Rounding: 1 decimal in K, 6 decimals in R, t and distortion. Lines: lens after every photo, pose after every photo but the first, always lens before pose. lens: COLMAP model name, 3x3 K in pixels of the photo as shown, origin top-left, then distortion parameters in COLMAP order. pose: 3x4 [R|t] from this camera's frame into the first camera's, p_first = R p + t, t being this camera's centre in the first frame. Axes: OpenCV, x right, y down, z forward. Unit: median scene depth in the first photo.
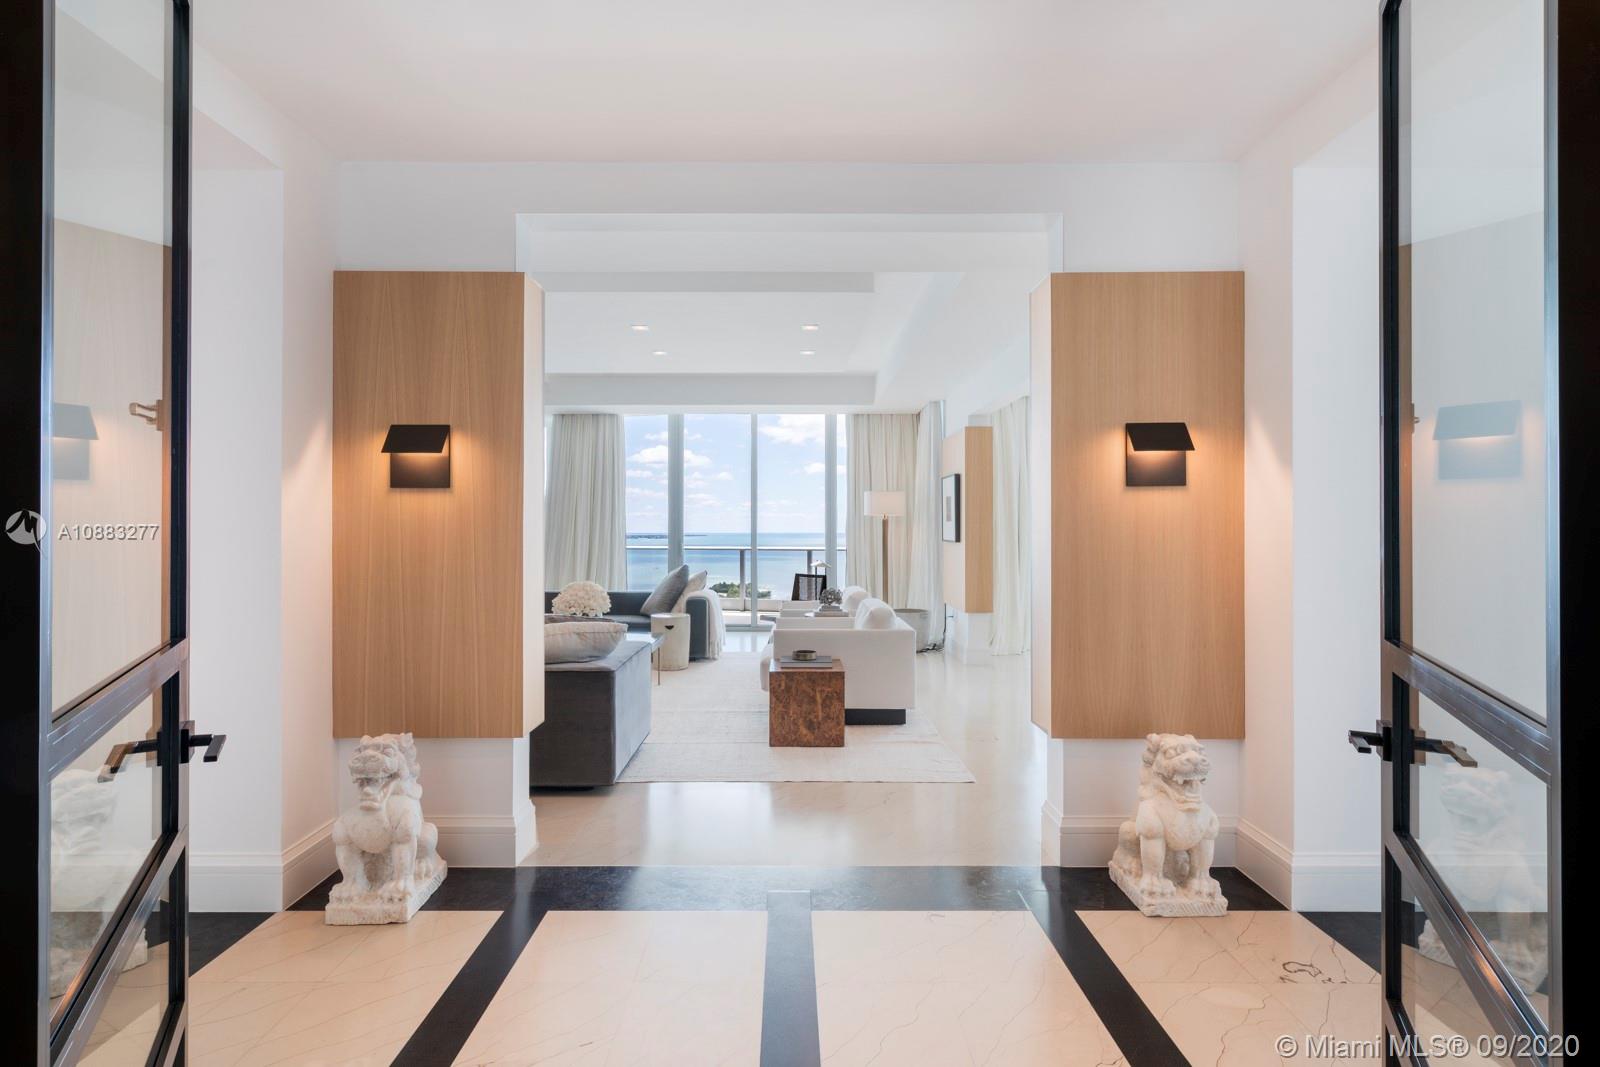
lens RADIAL K [[790.5, 0, 800.0], [0, 790.5, 533.5], [0, 0, 1]] dist [-0.004619, 0.000016]
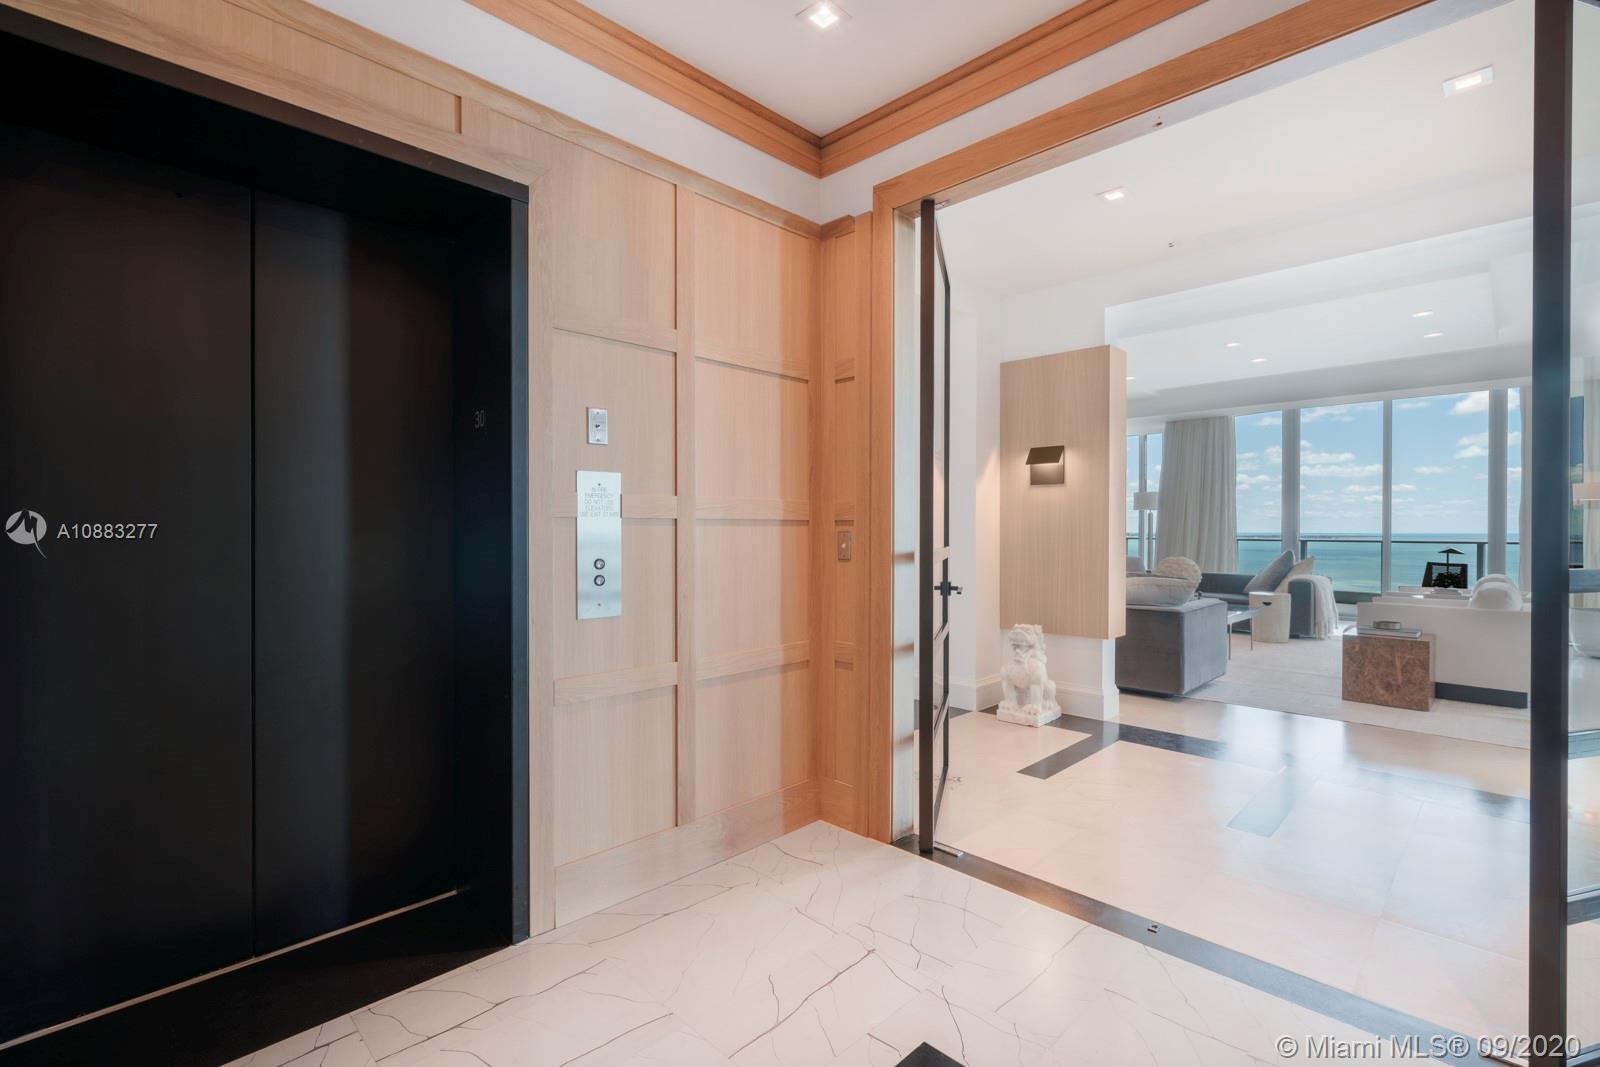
lens RADIAL K [[713.8, 0, 800.0], [0, 713.8, 533.5], [0, 0, 1]] dist [-0.000449, 0.001345]
pose [[0.696358, 0.001633, -0.717693, 0.203114], [-0.001506, 0.999999, 0.000814, 0.038662], [0.717693, 0.000514, 0.696359, -0.363513]]
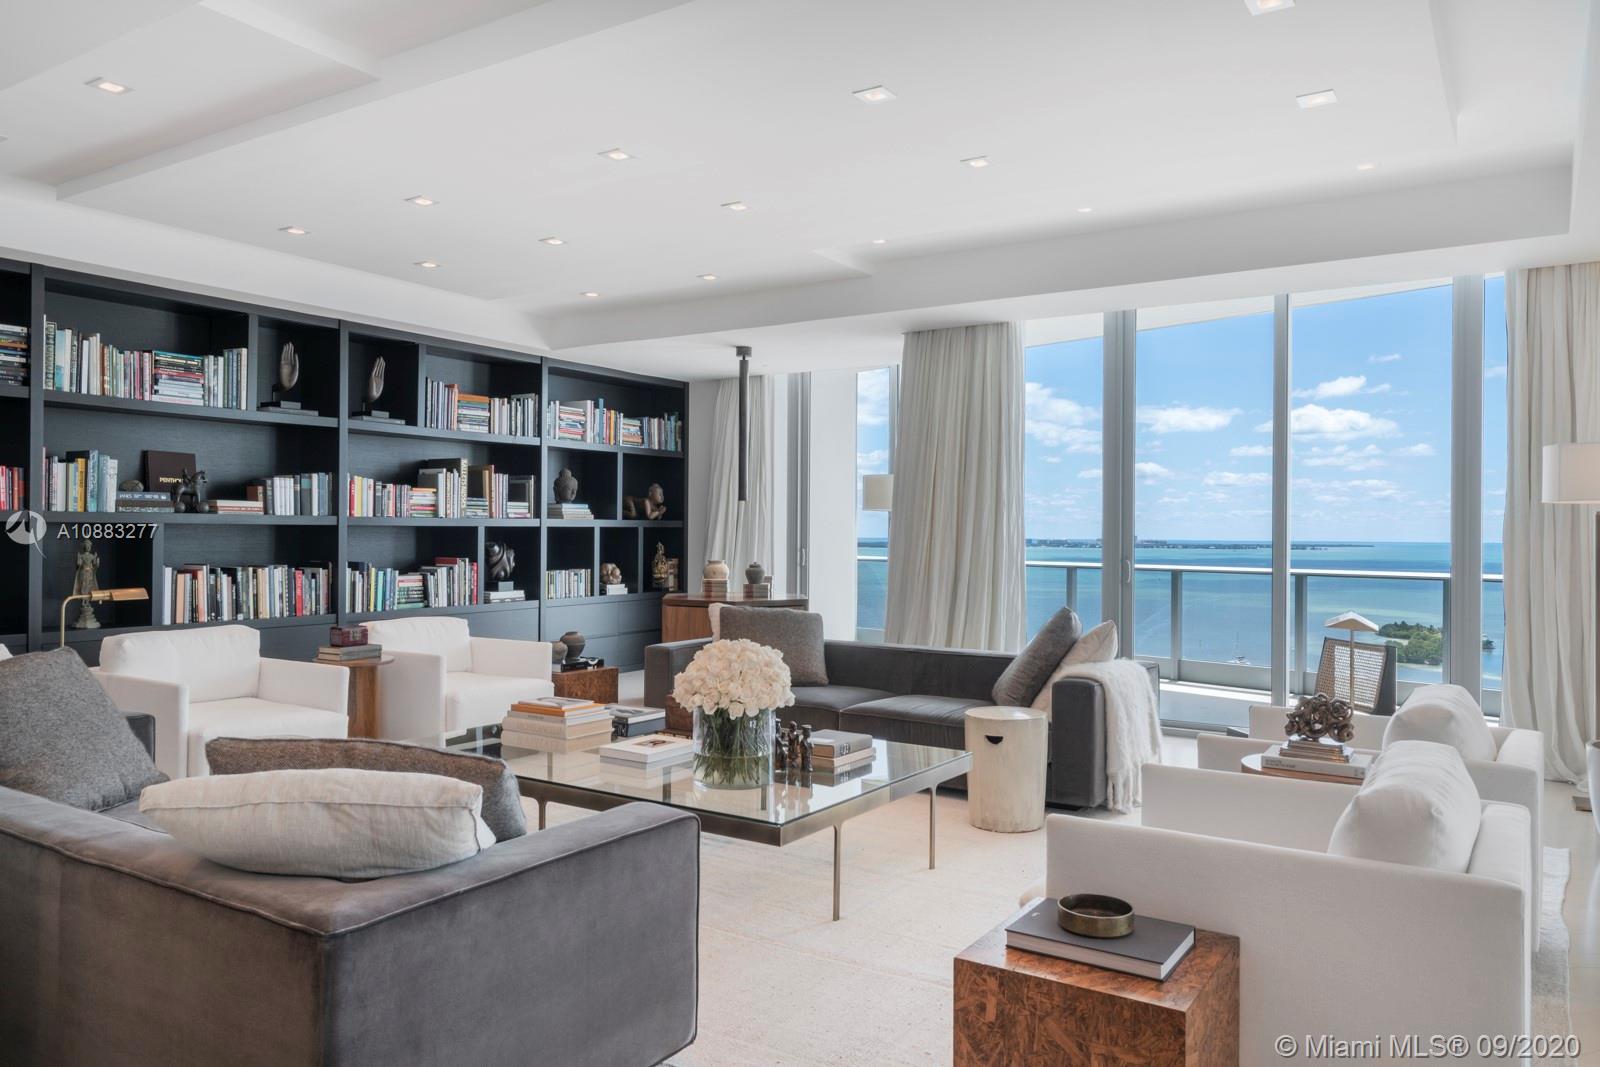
lens RADIAL K [[1145.8, 0, 771.7], [0, 1145.8, 528.5], [0, 0, 1]] dist [0.001001, -0.001282]
pose [[0.828152, 0.004578, -0.560485, 0.219818], [-0.009622, 0.999935, -0.006049, -0.004265], [0.560421, 0.010402, 0.828142, 0.723832]]
